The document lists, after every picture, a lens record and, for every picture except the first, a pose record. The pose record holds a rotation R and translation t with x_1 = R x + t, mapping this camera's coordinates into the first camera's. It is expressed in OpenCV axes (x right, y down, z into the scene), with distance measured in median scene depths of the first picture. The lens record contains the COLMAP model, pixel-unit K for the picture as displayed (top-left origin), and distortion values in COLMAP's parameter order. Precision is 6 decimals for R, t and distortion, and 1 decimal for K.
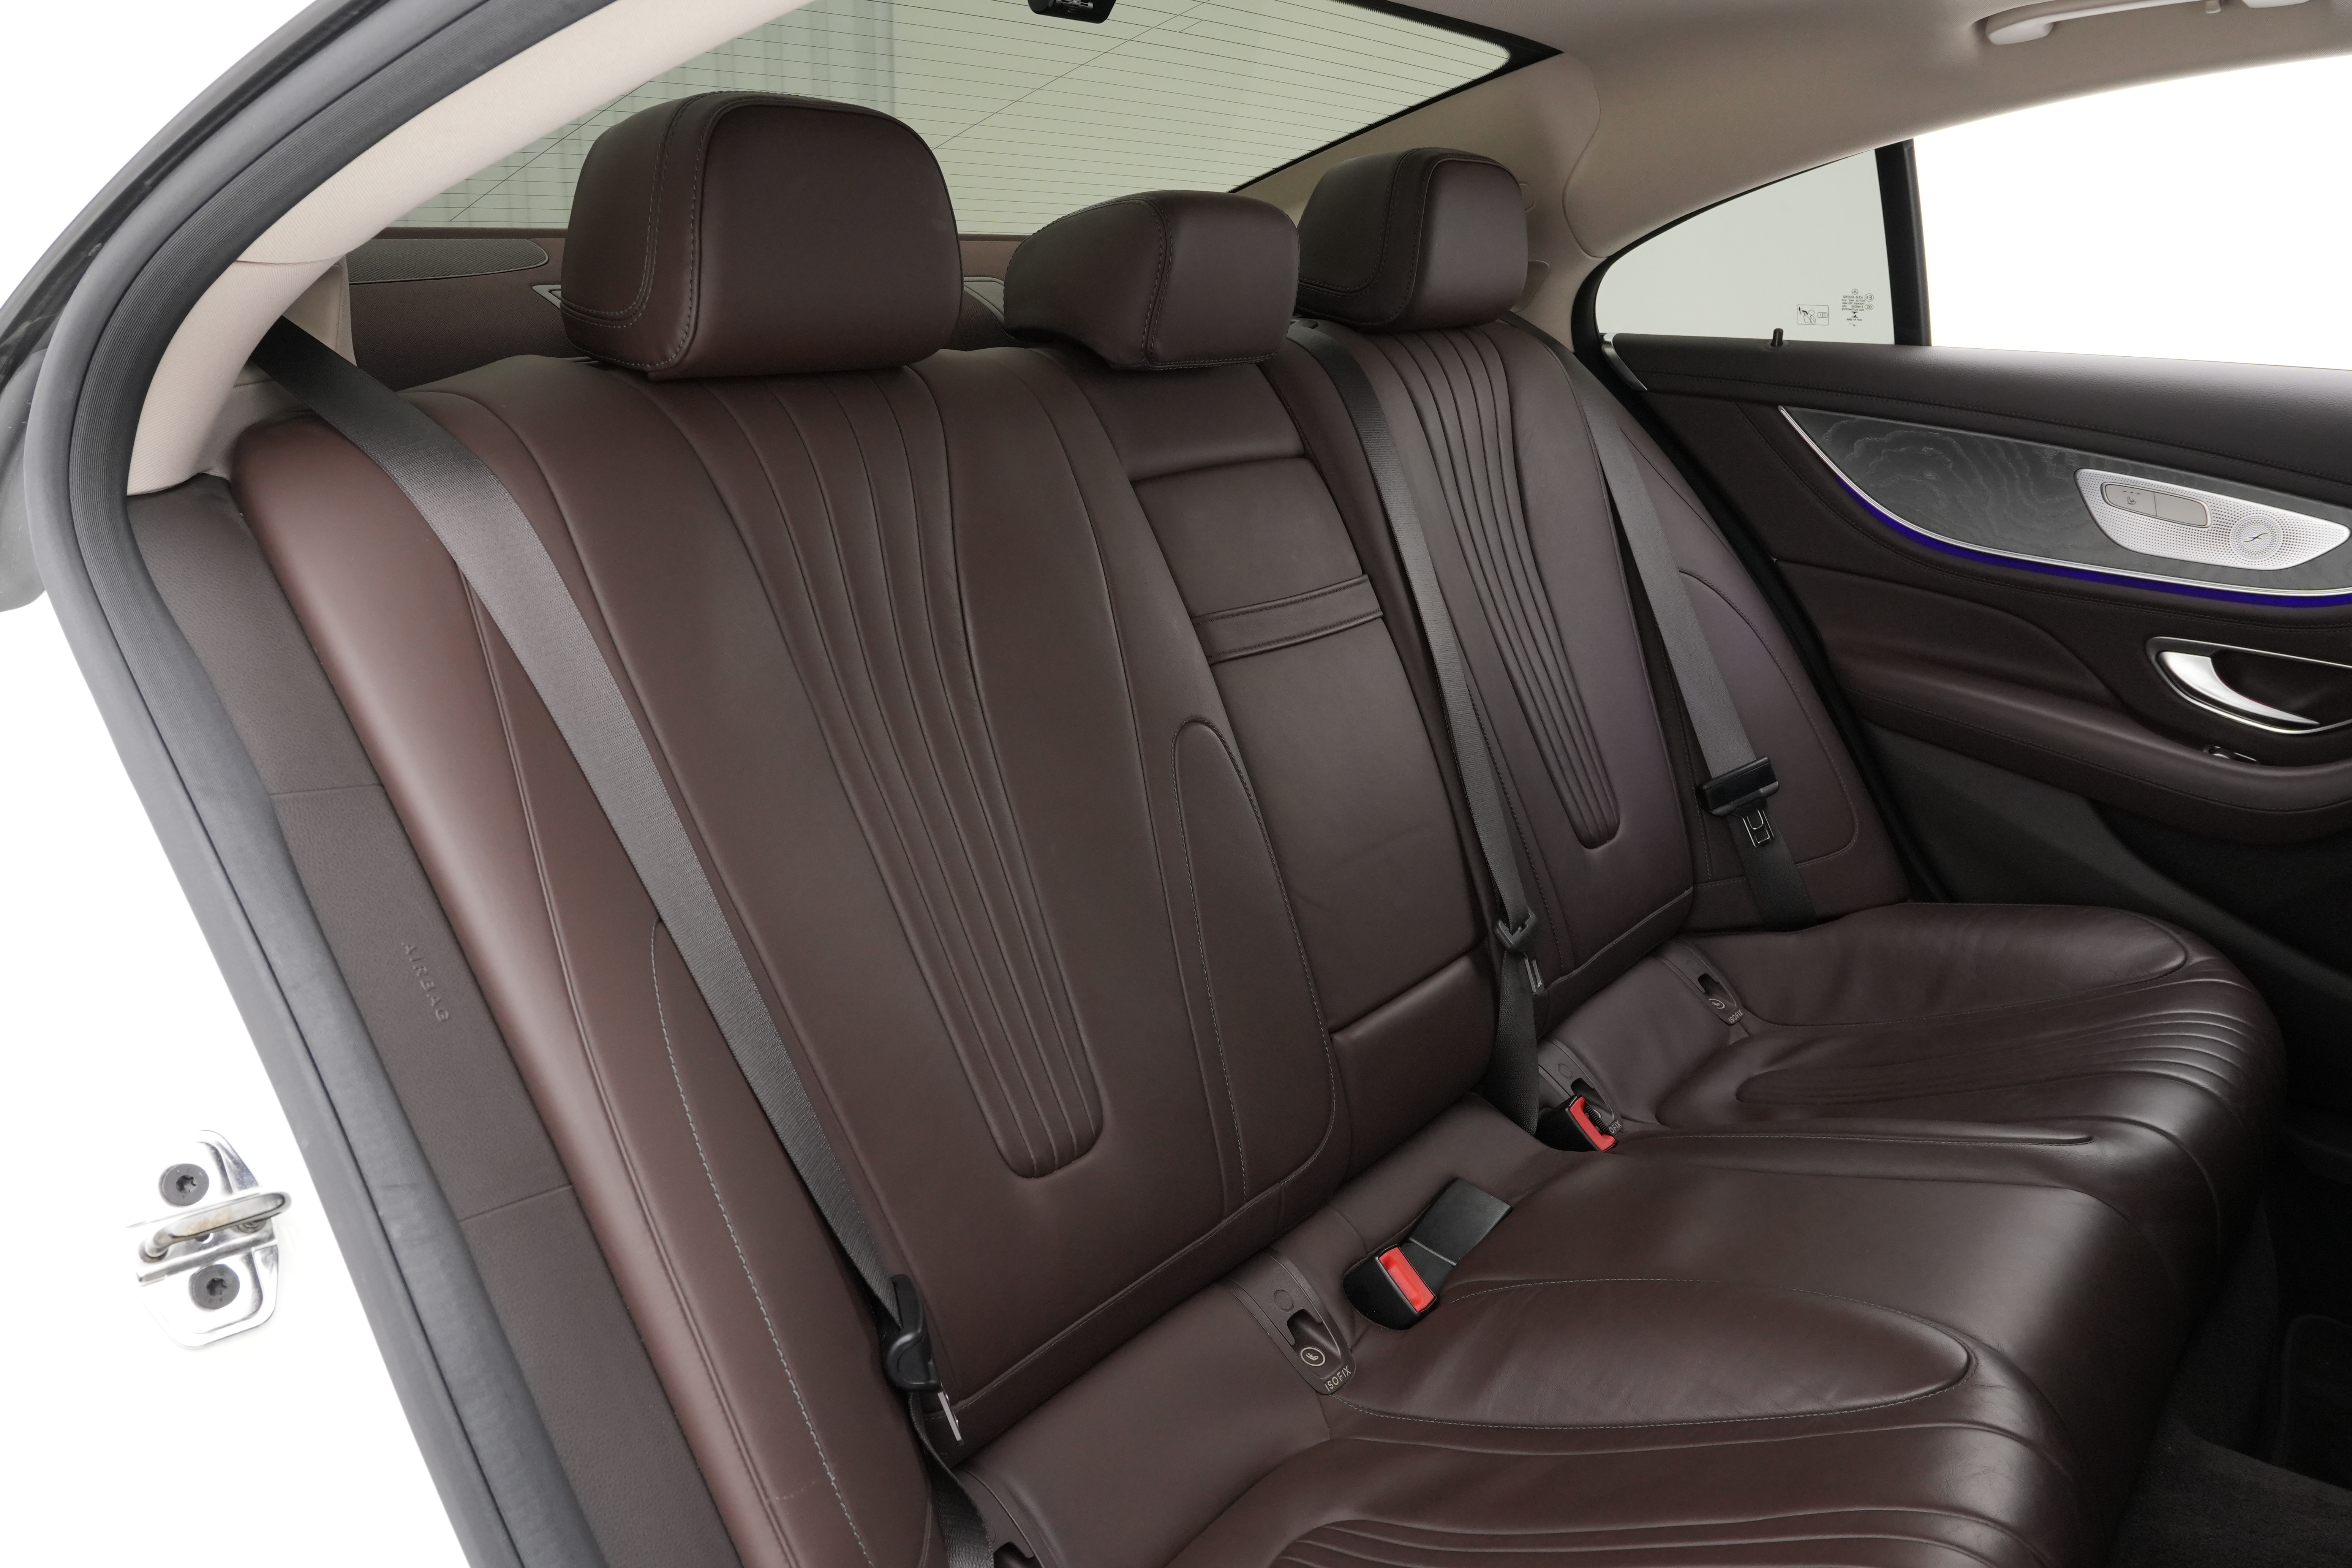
lens RADIAL K [[1850.4, 0, 1176.4], [0, 1850.4, 781.8], [0, 0, 1]] dist [-0.016854, 0.038463]
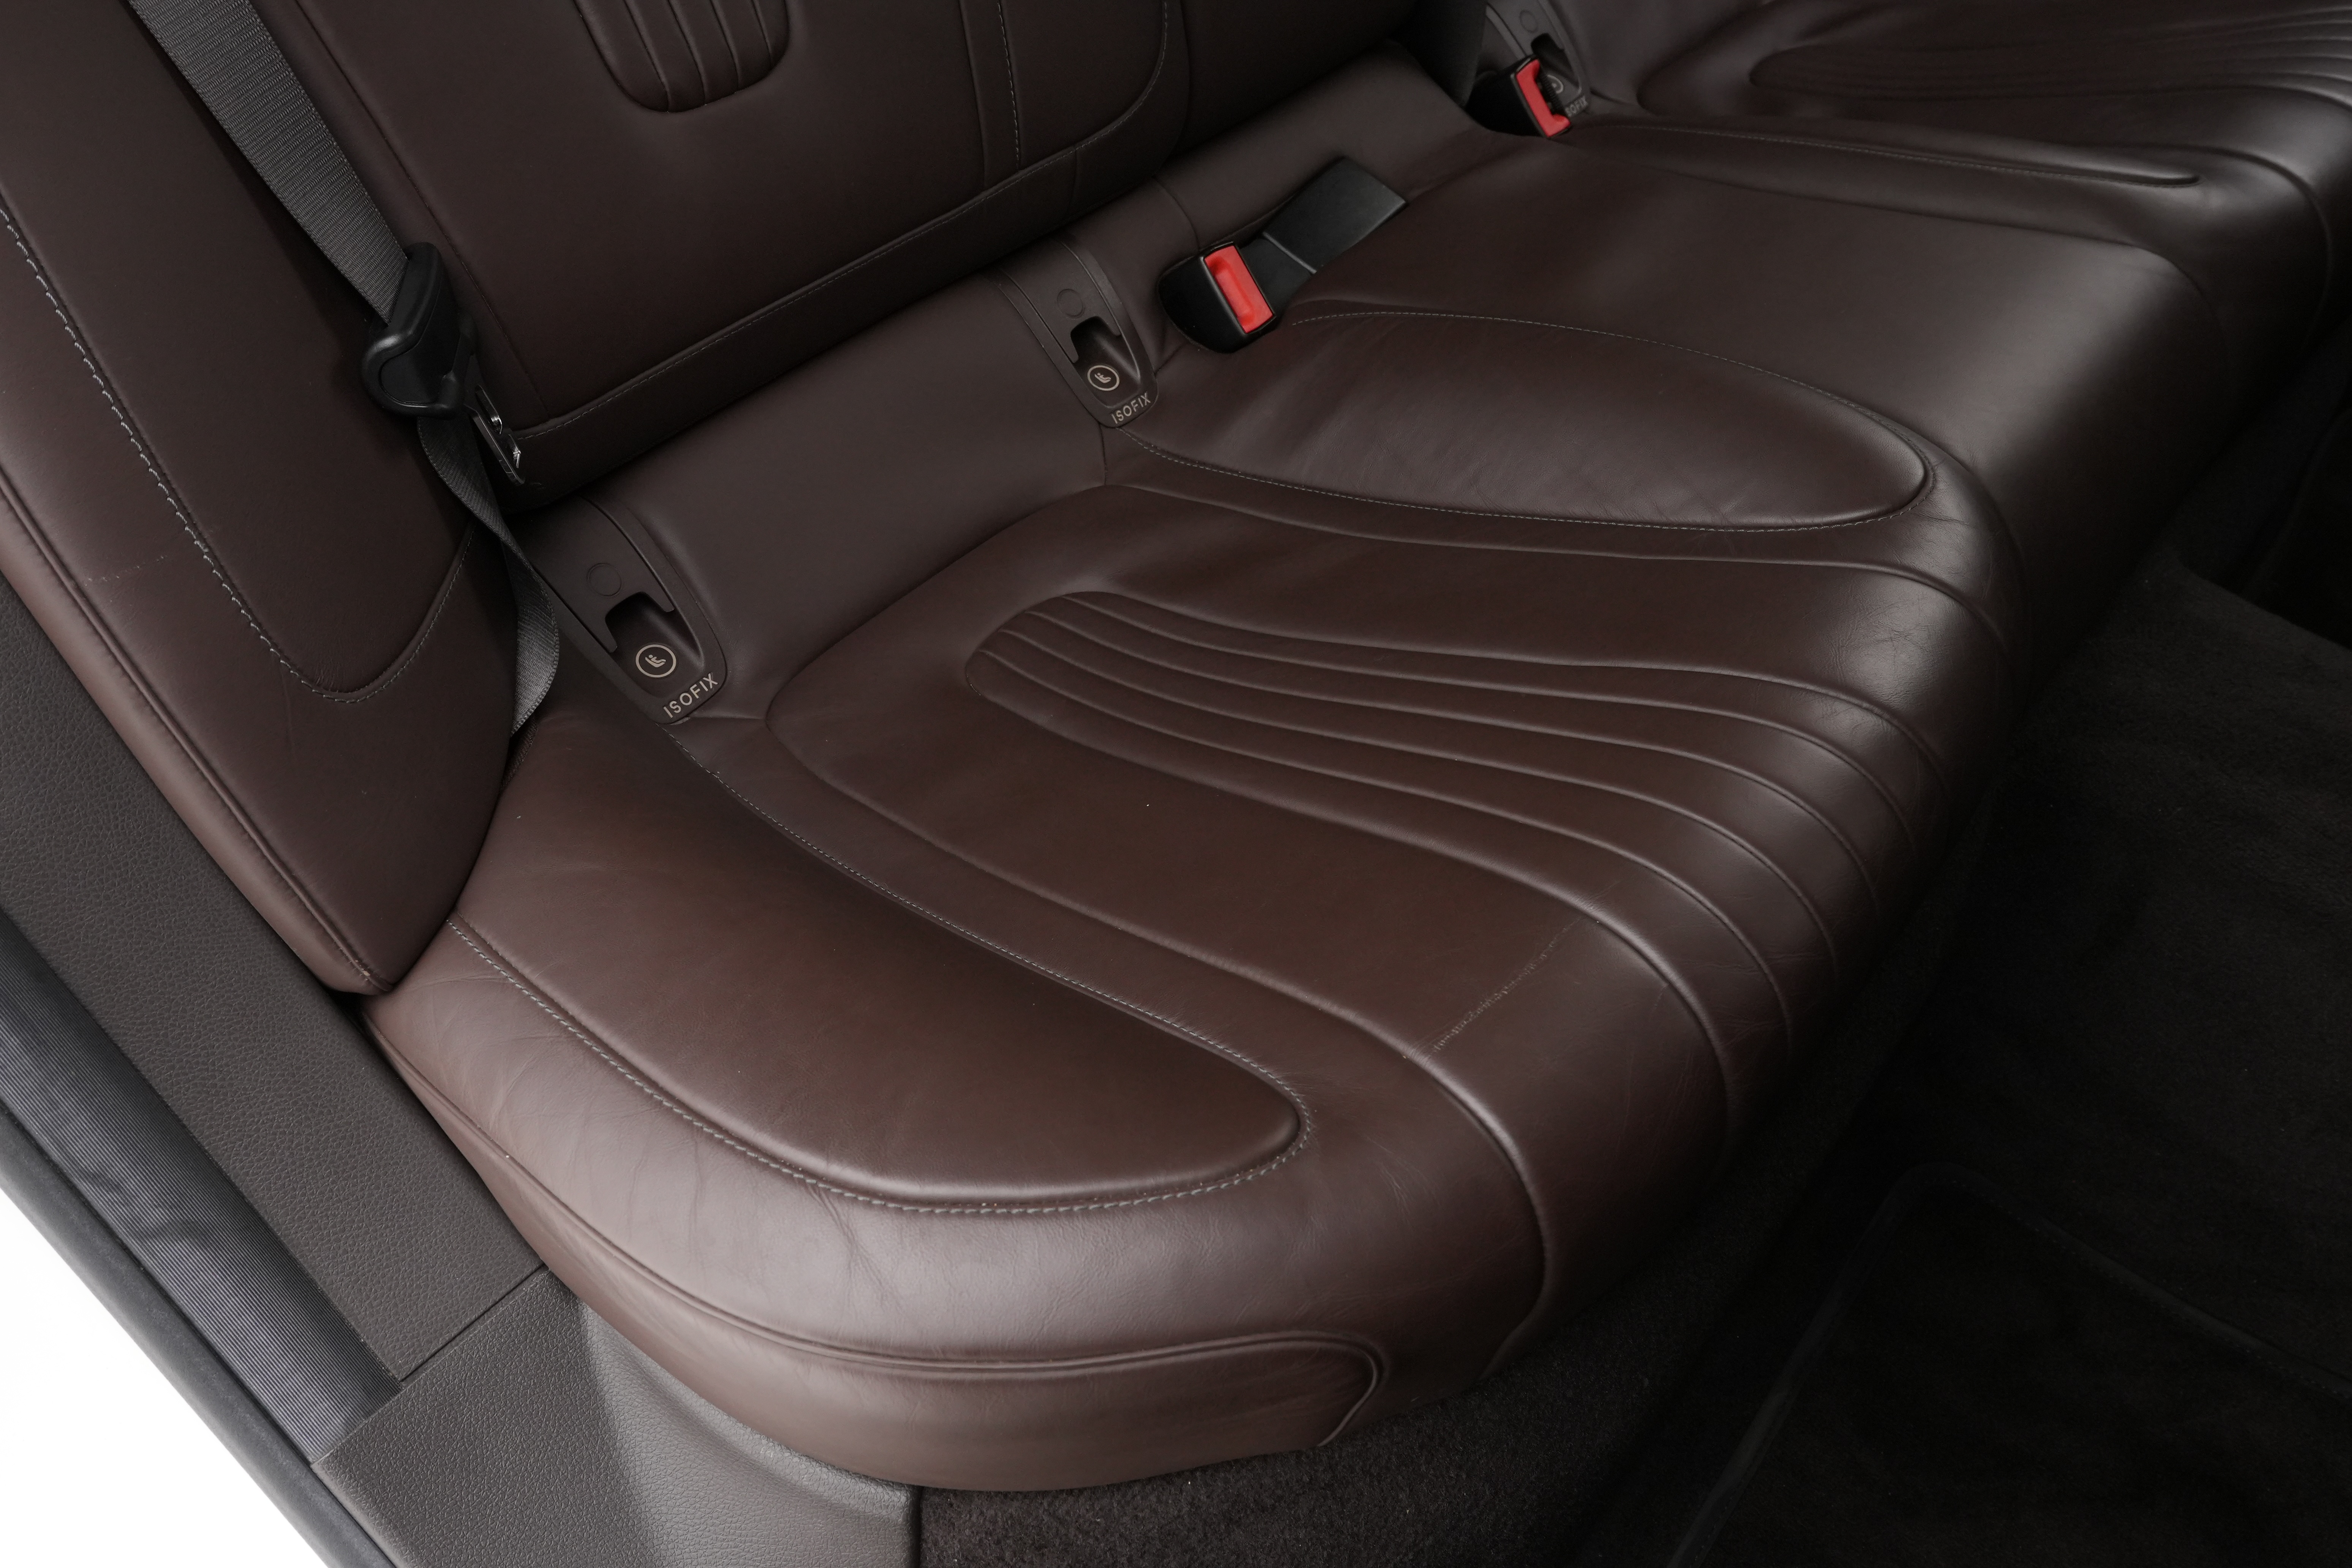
lens RADIAL K [[1850.4, 0, 1167.6], [0, 1850.4, 785.7], [0, 0, 1]] dist [-0.016854, 0.038463]
pose [[0.996134, 0.087720, 0.004729, 0.113517], [-0.076667, 0.841813, 0.534296, 0.036382], [0.042888, -0.532593, 0.845284, 0.250114]]
